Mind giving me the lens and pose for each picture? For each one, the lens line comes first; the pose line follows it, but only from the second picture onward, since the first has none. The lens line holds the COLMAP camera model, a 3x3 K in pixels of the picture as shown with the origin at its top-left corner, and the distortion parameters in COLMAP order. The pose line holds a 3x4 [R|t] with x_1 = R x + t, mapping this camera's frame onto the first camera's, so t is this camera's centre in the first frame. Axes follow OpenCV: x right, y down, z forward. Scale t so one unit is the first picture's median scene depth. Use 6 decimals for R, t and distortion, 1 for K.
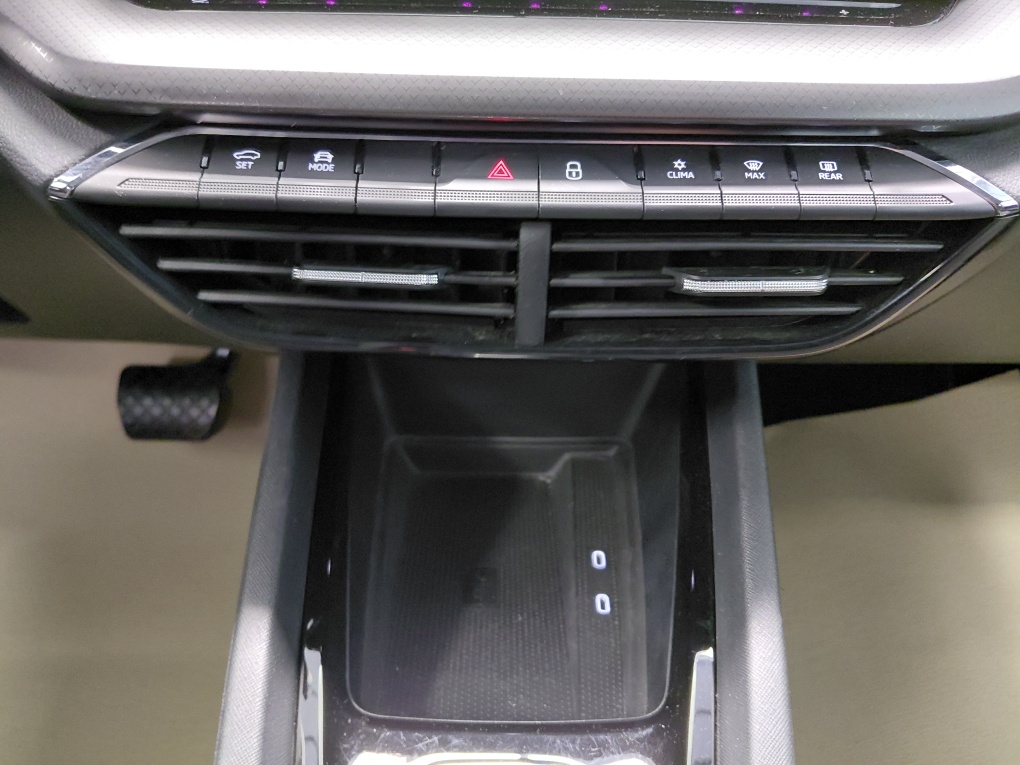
lens RADIAL K [[769.2, 0, 492.7], [0, 769.2, 379.2], [0, 0, 1]] dist [0.035848, -0.101587]
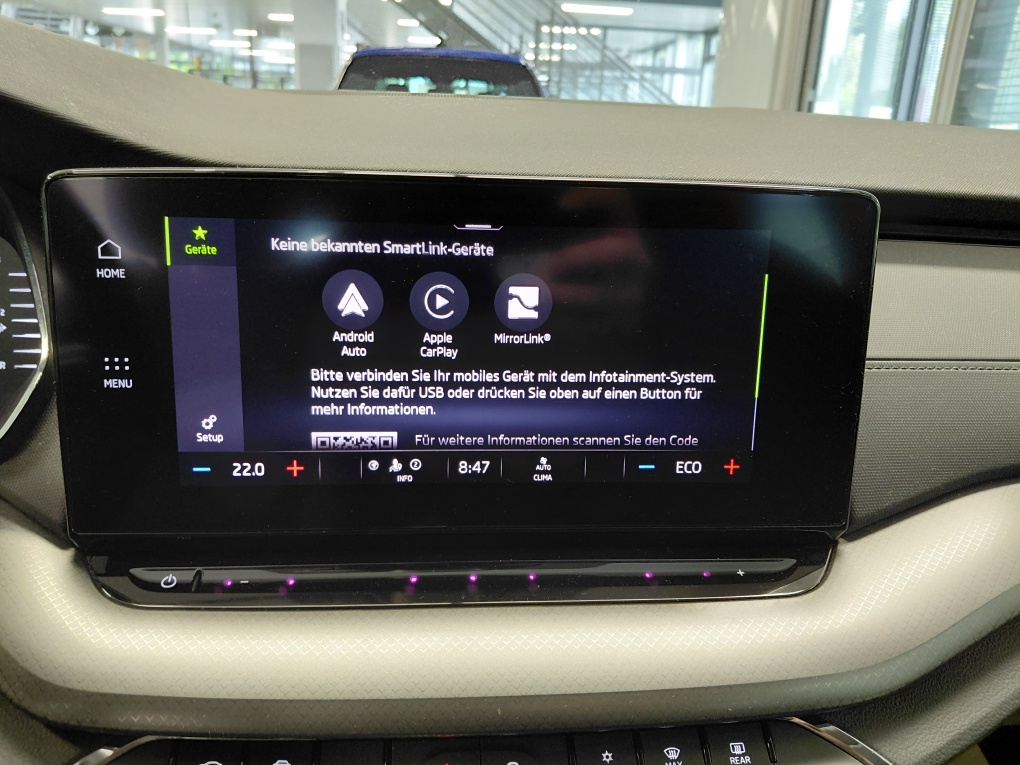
lens RADIAL K [[769.2, 0, 492.7], [0, 769.2, 379.2], [0, 0, 1]] dist [0.035848, -0.101587]
pose [[0.996887, -0.012374, 0.077866, -0.002361], [0.031213, 0.968859, -0.245639, -0.538616], [-0.072401, 0.247304, 0.966229, -0.195888]]
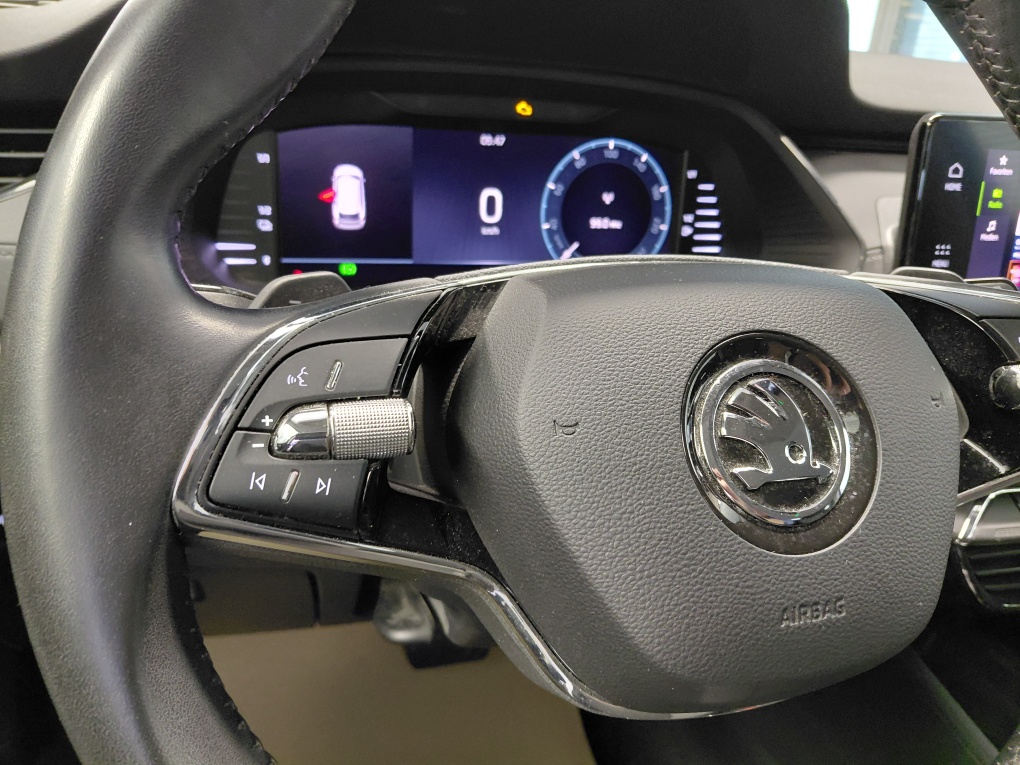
lens RADIAL K [[773.7, 0, 499.7], [0, 773.7, 382.5], [0, 0, 1]] dist [0.035645, -0.109541]
pose [[0.956254, -0.067232, 0.284707, -1.909929], [0.110824, 0.983948, -0.139876, -0.448951], [-0.270732, 0.165309, 0.948355, -0.330388]]
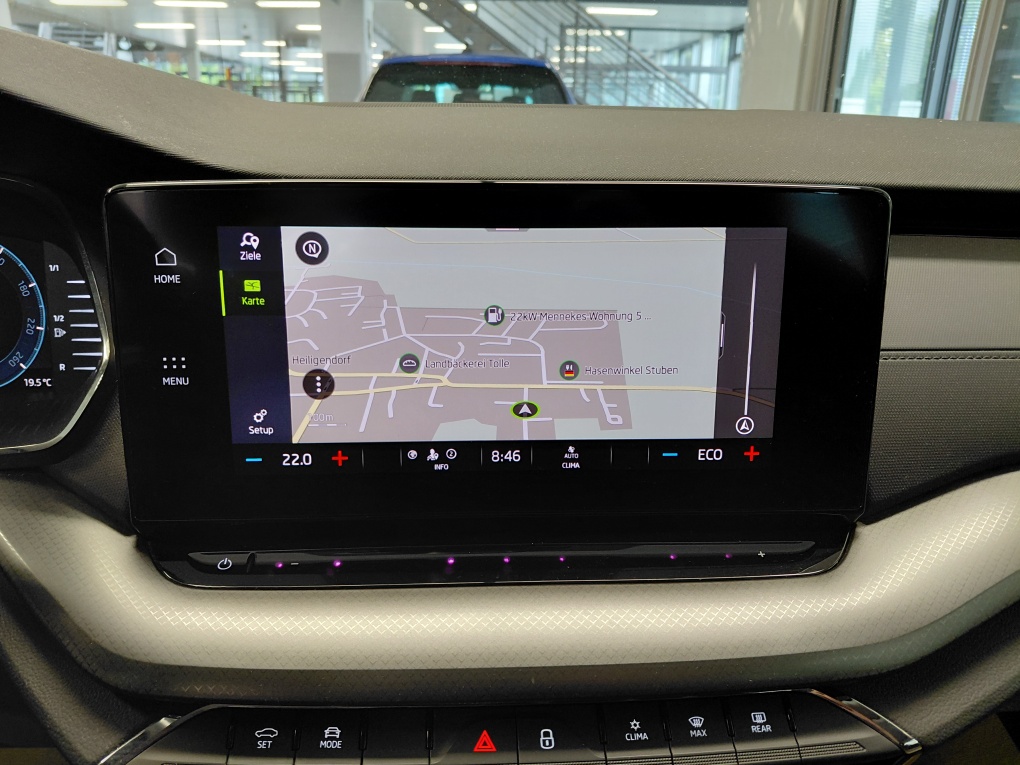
lens RADIAL K [[759.4, 0, 496.2], [0, 759.4, 391.7], [0, 0, 1]] dist [0.040520, -0.093545]
pose [[0.998704, -0.025821, 0.043870, -0.008930], [0.035397, 0.971605, -0.233947, -0.509501], [-0.036583, 0.235196, 0.971259, -0.251163]]
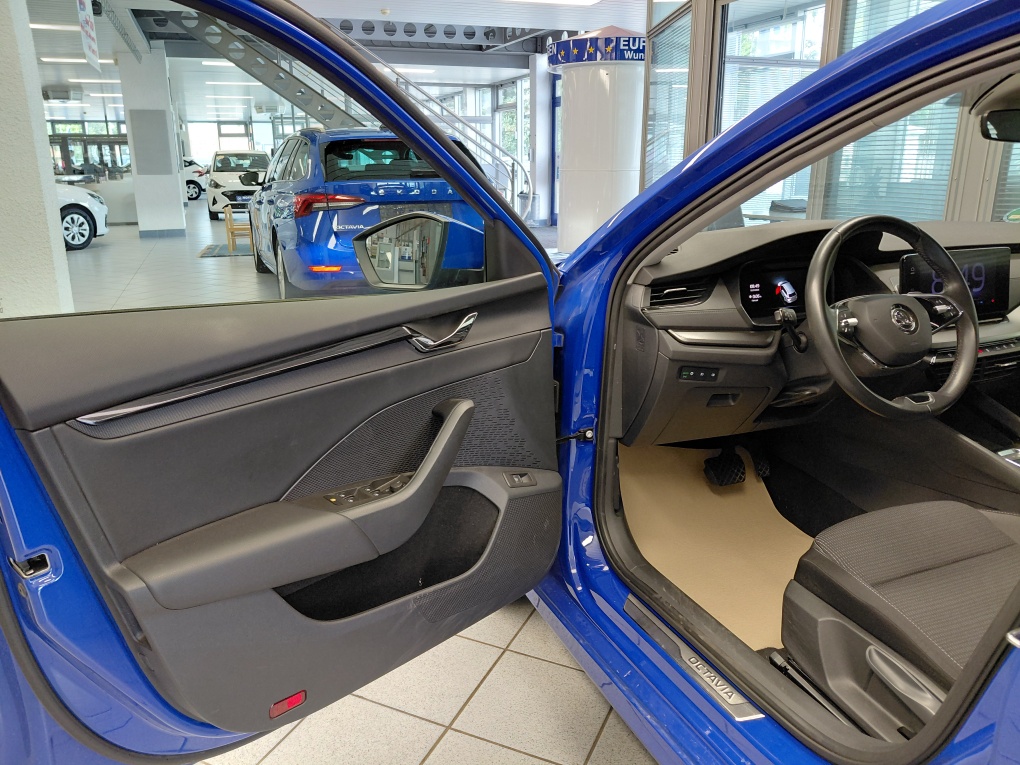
lens RADIAL K [[754.2, 0, 504.5], [0, 754.2, 381.5], [0, 0, 1]] dist [0.051962, -0.103081]
pose [[0.922002, -0.138001, 0.361756, -5.834551], [0.235694, 0.941312, -0.241620, 0.547754], [-0.307182, 0.308038, 0.900418, -3.355905]]
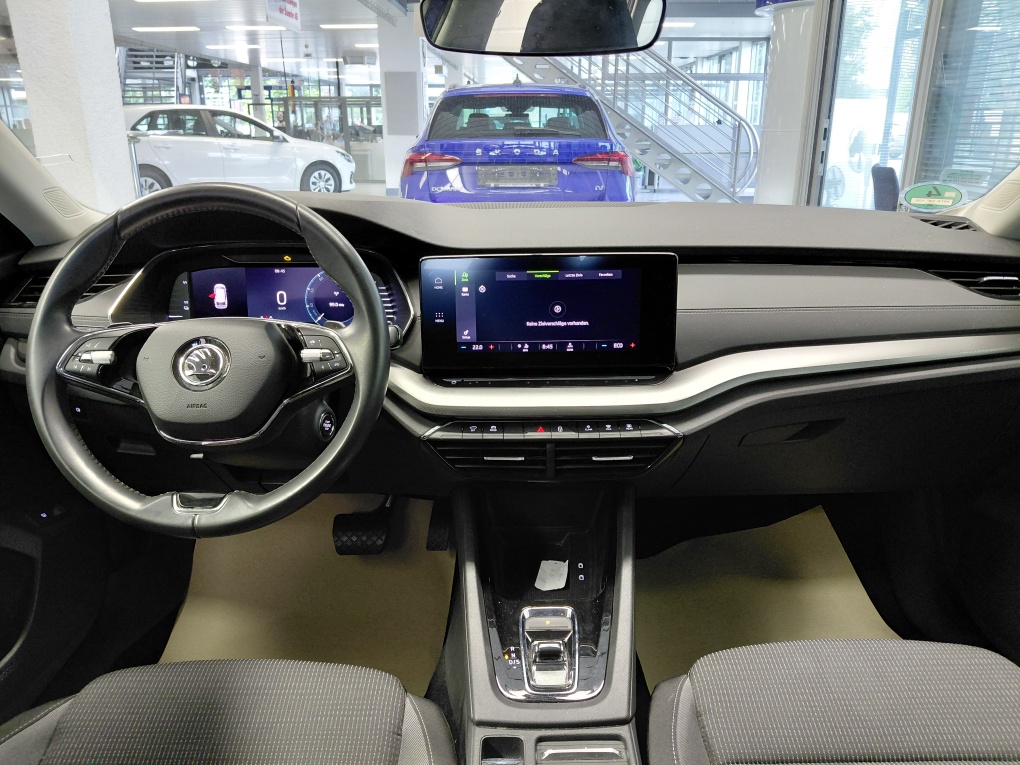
lens RADIAL K [[740.8, 0, 505.4], [0, 740.8, 382.8], [0, 0, 1]] dist [0.181184, -0.413174]
pose [[0.999554, -0.029143, -0.006455, -0.132068], [0.026658, 0.968863, -0.246157, 0.393116], [0.013428, 0.245875, 0.969209, -2.560186]]
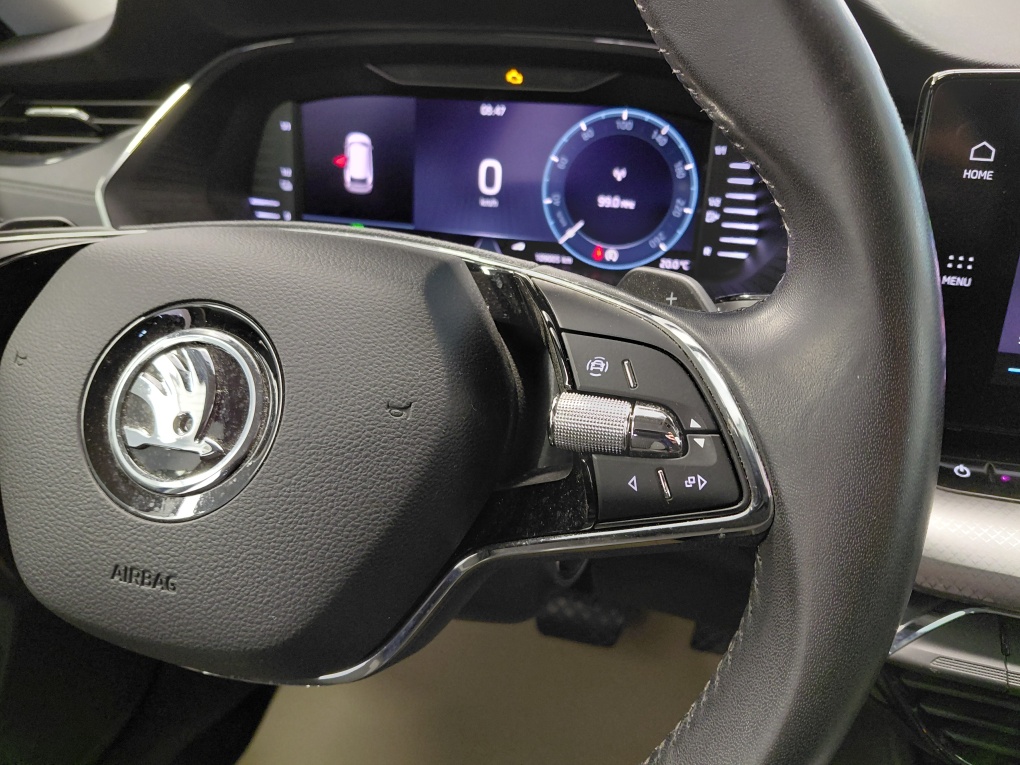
lens RADIAL K [[777.1, 0, 514.0], [0, 777.1, 383.7], [0, 0, 1]] dist [0.055045, -0.164874]
pose [[0.967050, 0.101718, -0.233385, -0.853767], [-0.129162, 0.986000, -0.105458, -0.455998], [0.219391, 0.132127, 0.966649, -0.346183]]
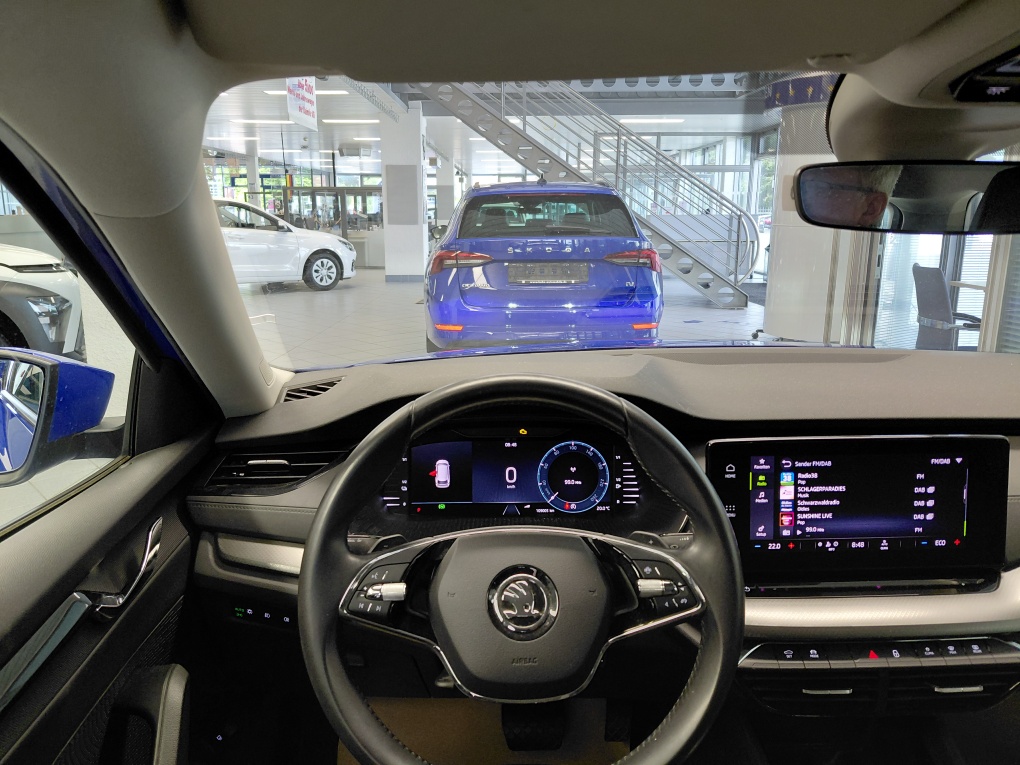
lens RADIAL K [[738.8, 0, 495.3], [0, 738.8, 385.0], [0, 0, 1]] dist [0.134517, -0.243210]
pose [[0.999422, -0.031702, 0.012289, -1.487772], [0.033993, 0.939654, -0.340434, -0.311348], [-0.000755, 0.340655, 0.940188, -2.172219]]
